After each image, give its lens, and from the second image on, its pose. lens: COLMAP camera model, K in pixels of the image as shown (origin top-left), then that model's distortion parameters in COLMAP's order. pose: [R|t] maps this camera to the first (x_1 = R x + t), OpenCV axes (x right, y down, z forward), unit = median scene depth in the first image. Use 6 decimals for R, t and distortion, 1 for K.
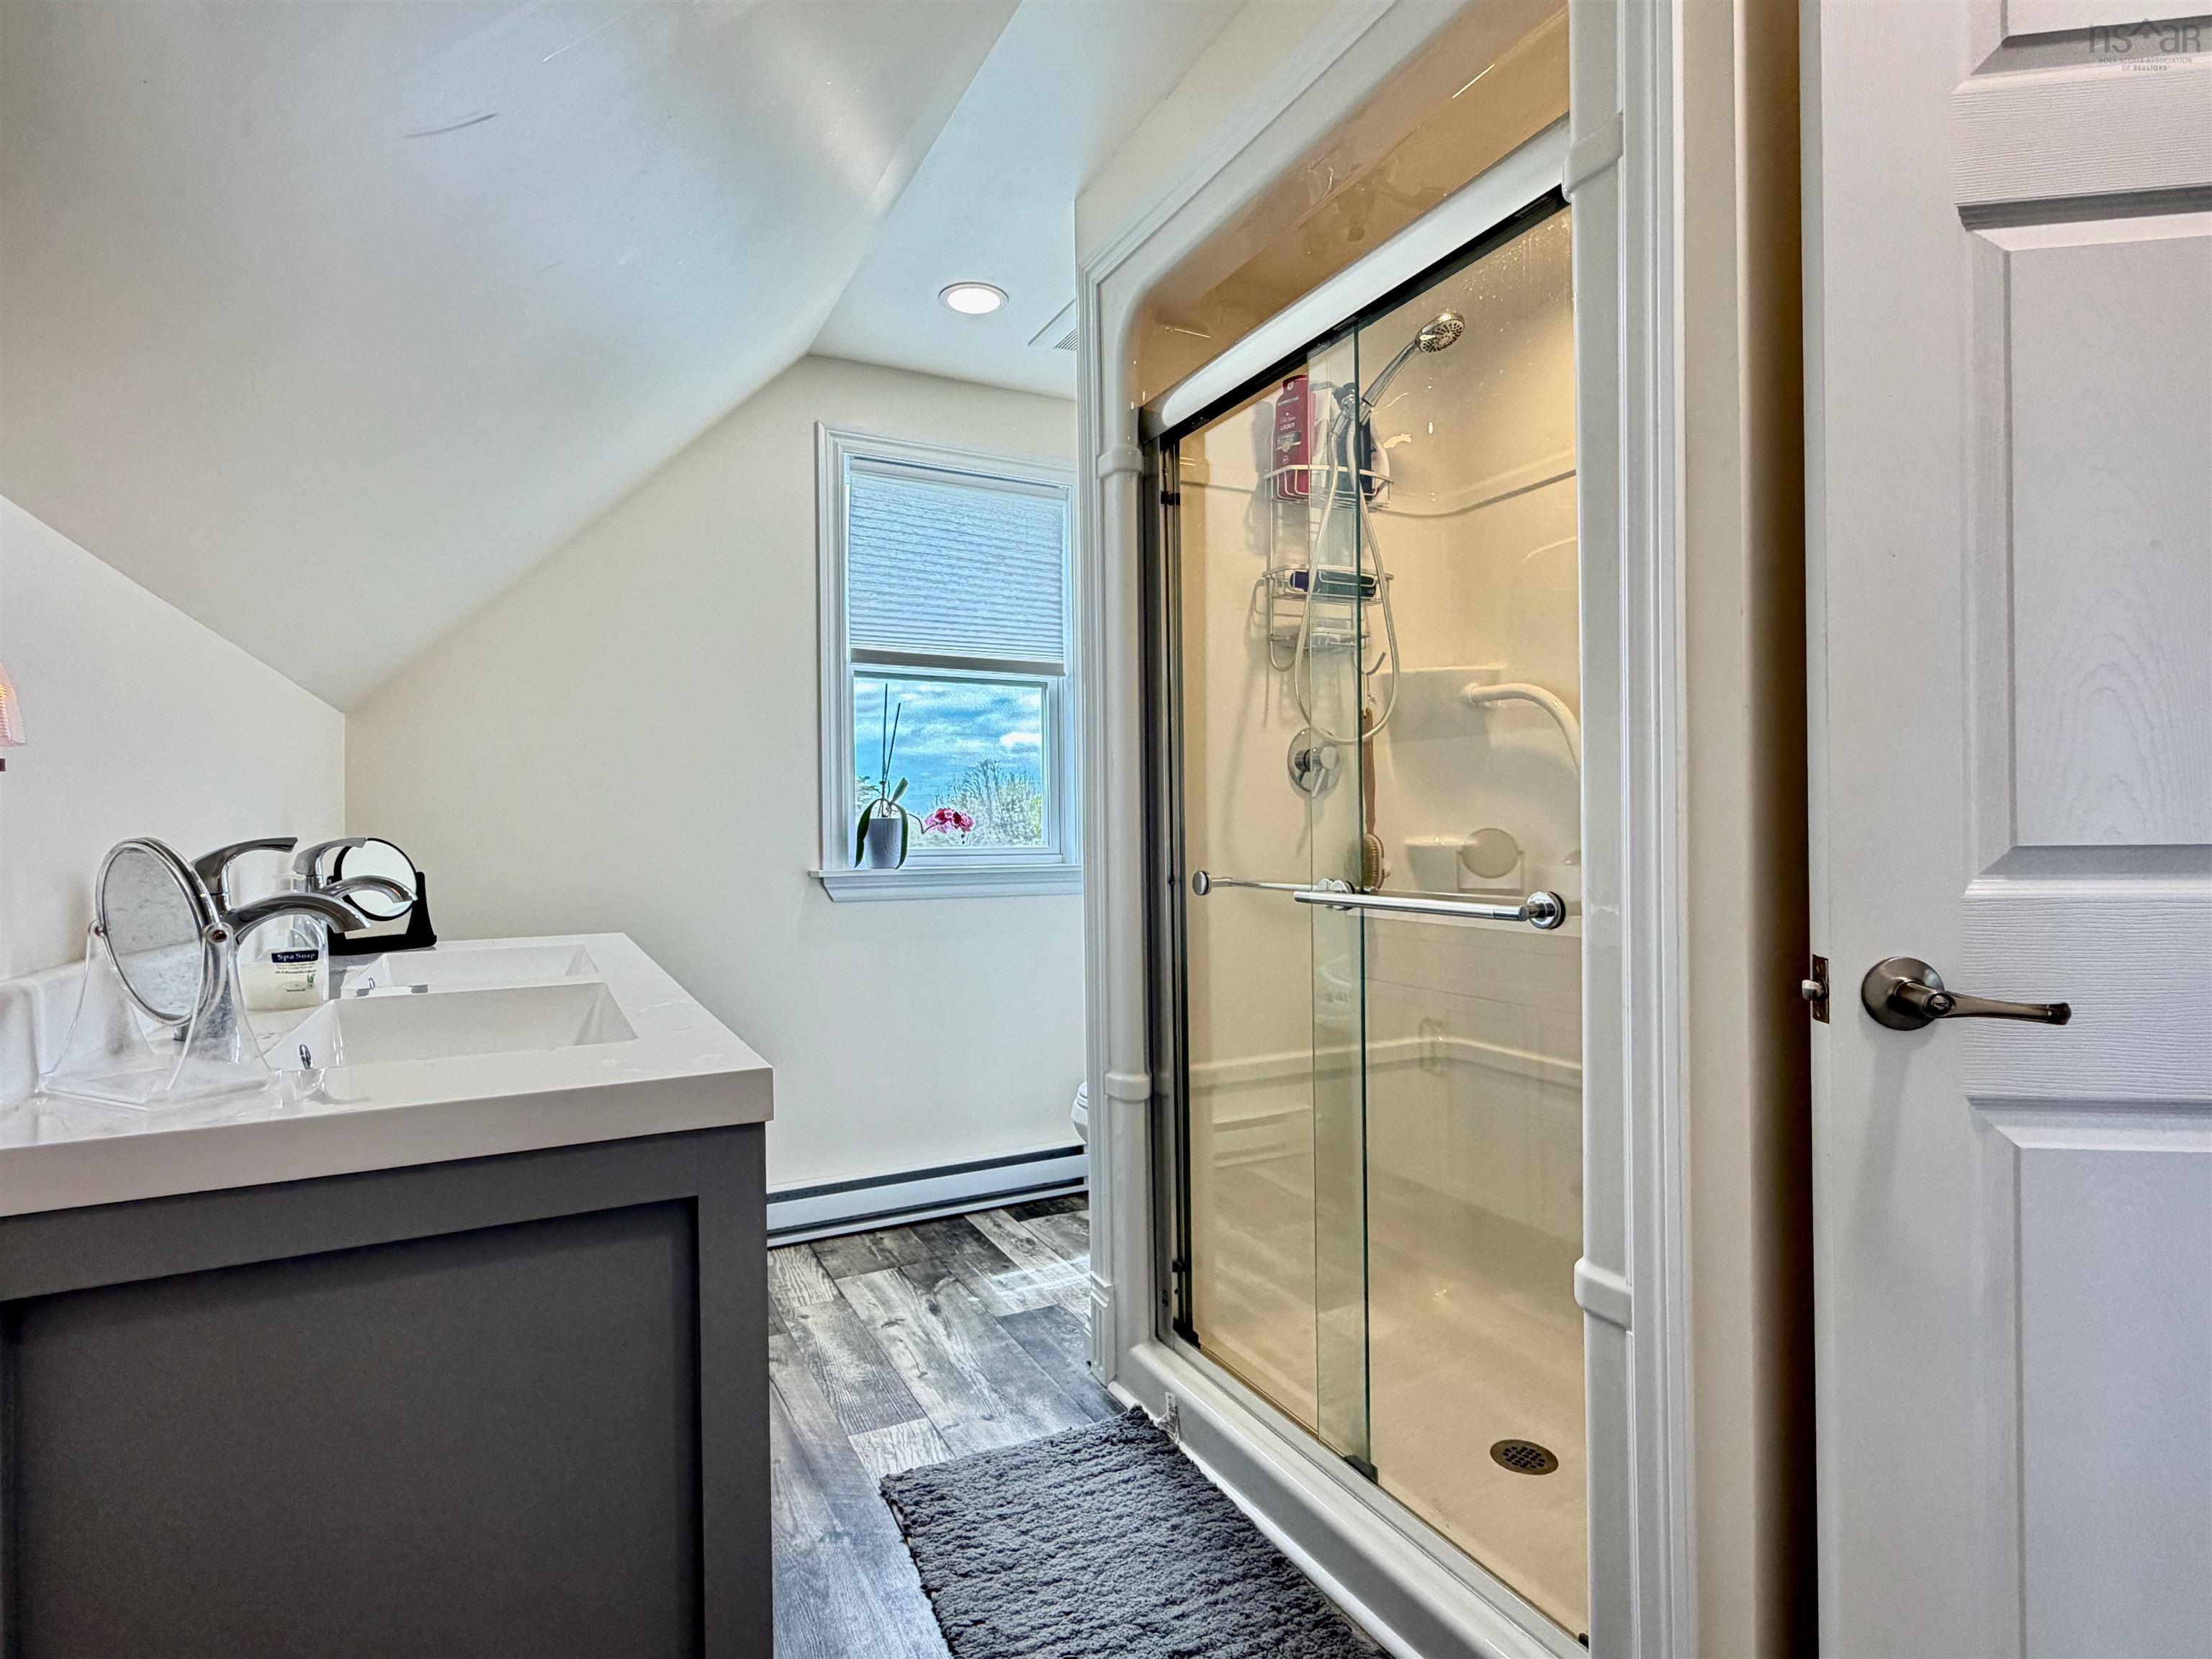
lens RADIAL K [[1113.8, 0, 1108.4], [0, 1113.8, 829.6], [0, 0, 1]] dist [-0.000145, -0.000038]
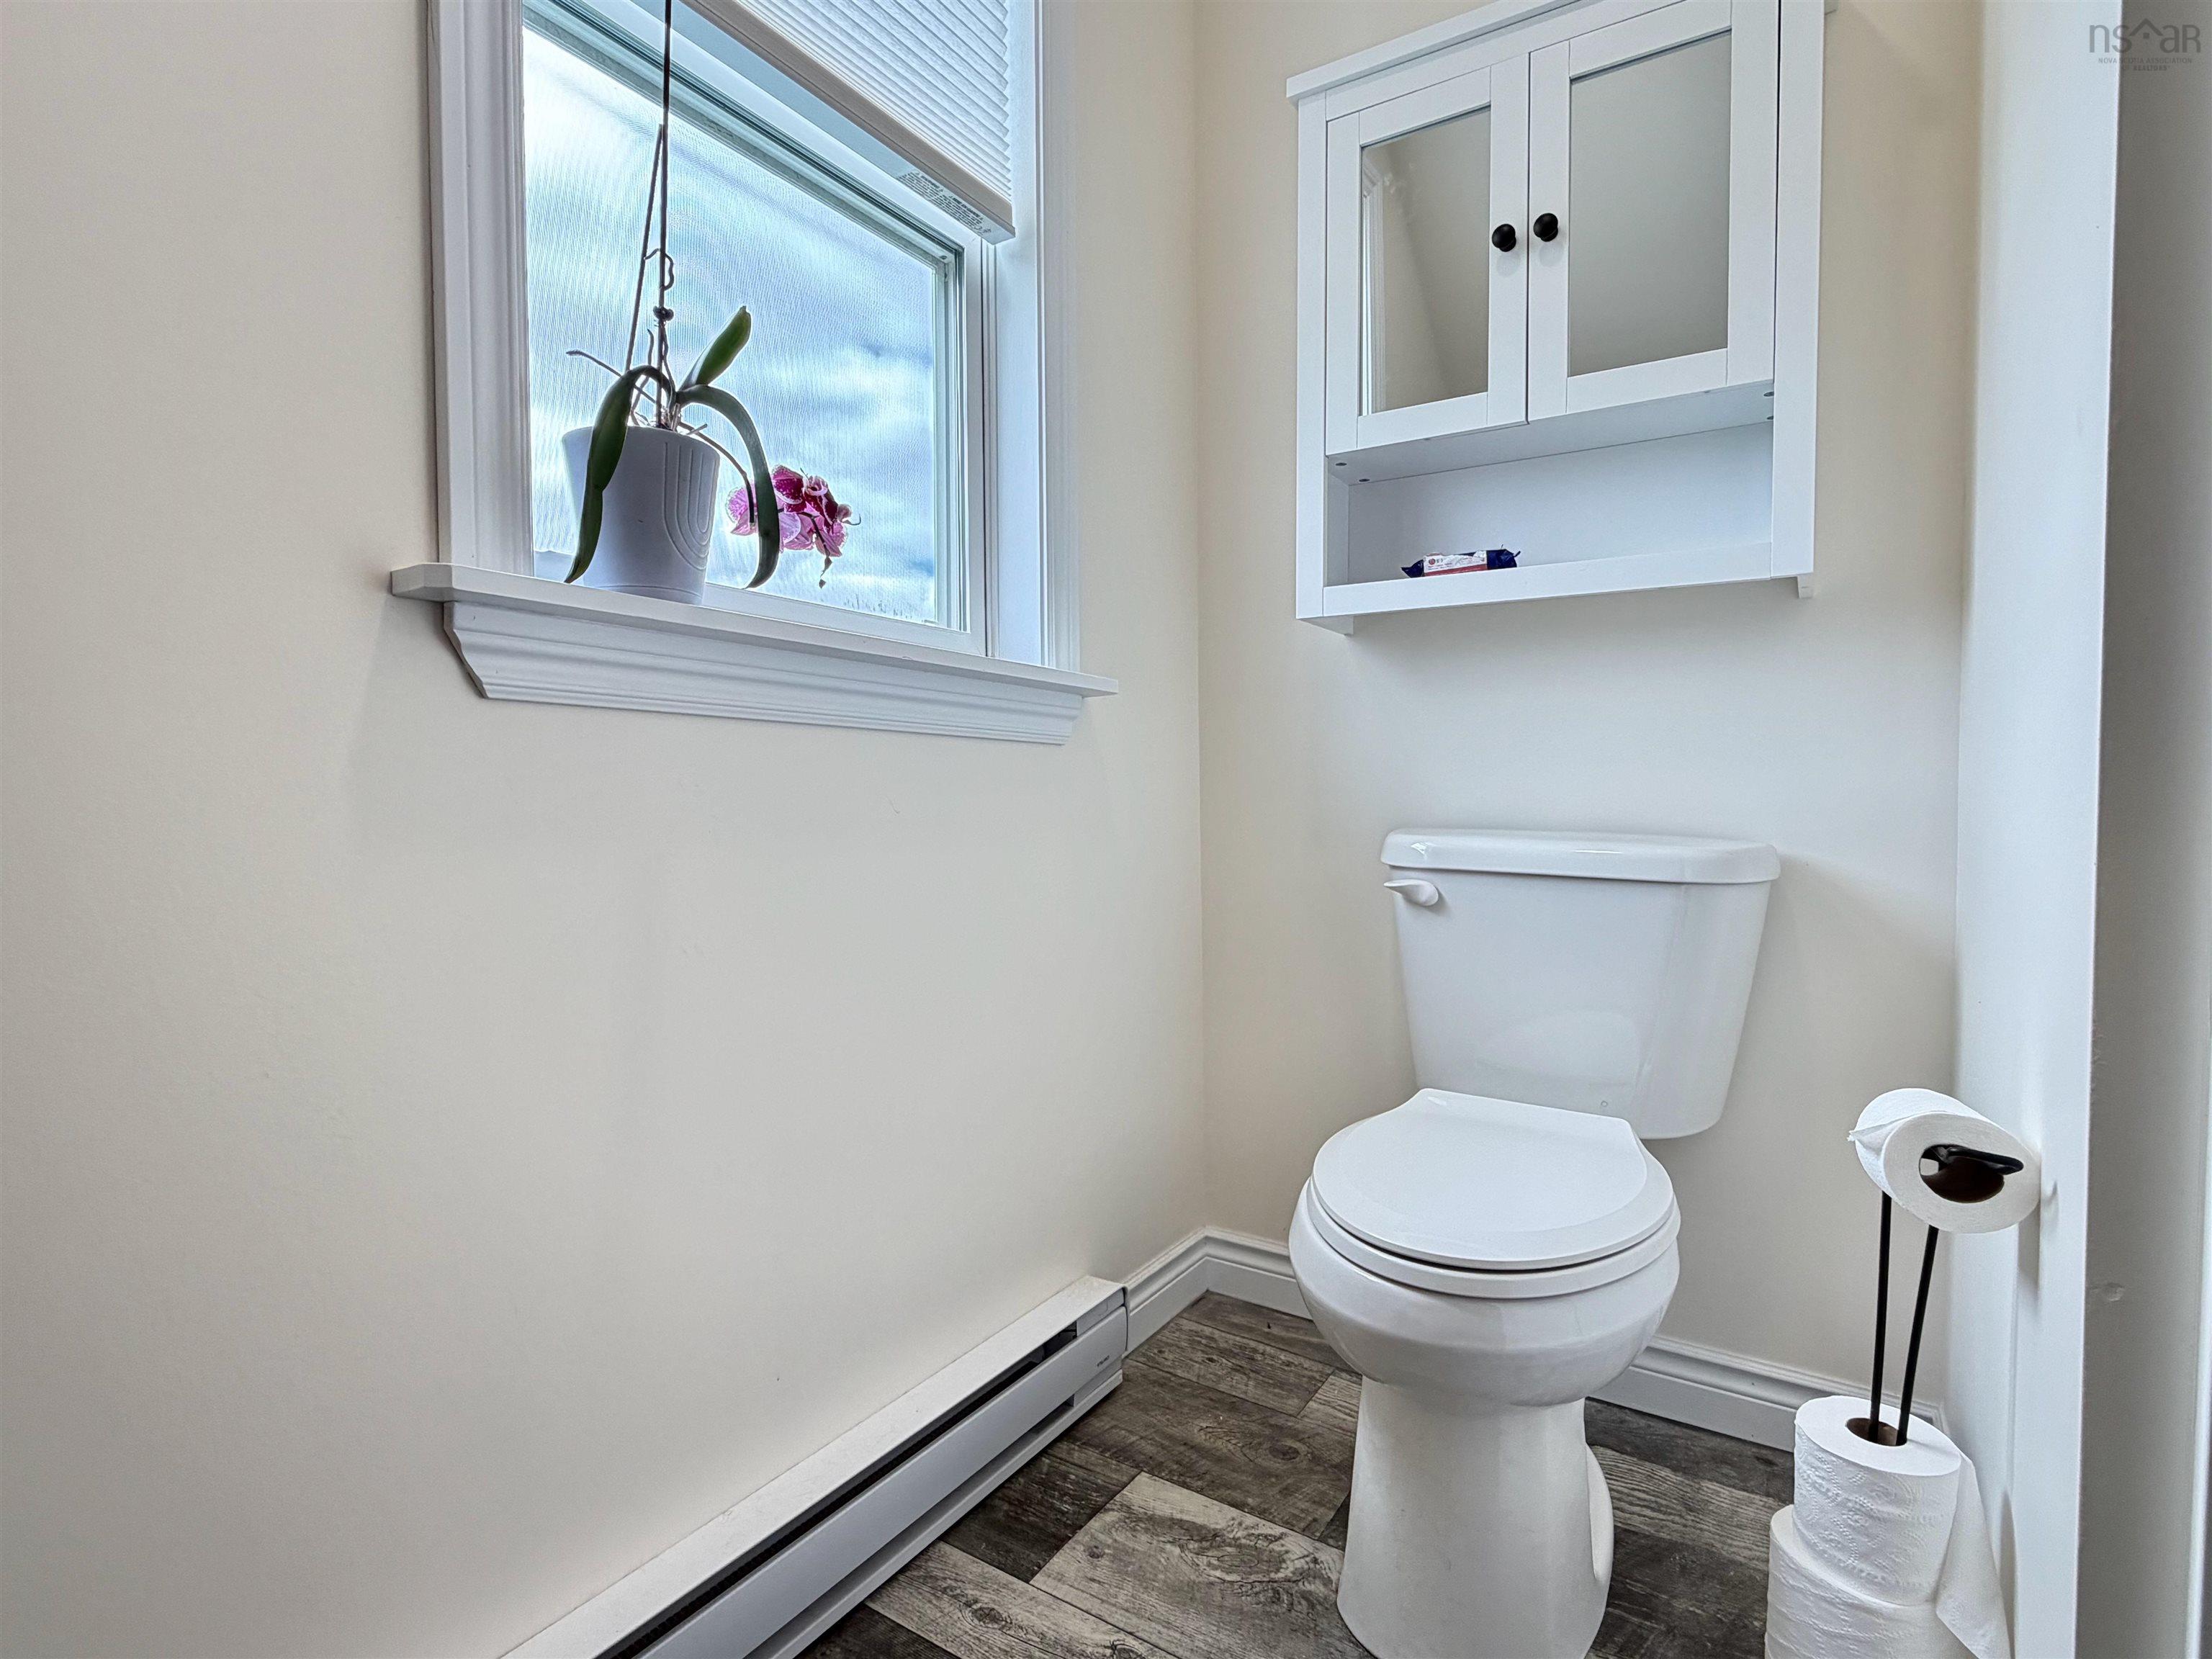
lens RADIAL K [[1113.8, 0, 1100.4], [0, 1113.8, 833.4], [0, 0, 1]] dist [-0.000145, -0.000038]
pose [[0.871479, -0.012257, 0.490280, -0.247335], [-0.004135, 0.999469, 0.032335, 0.085393], [-0.490416, -0.030206, 0.870965, 0.676756]]
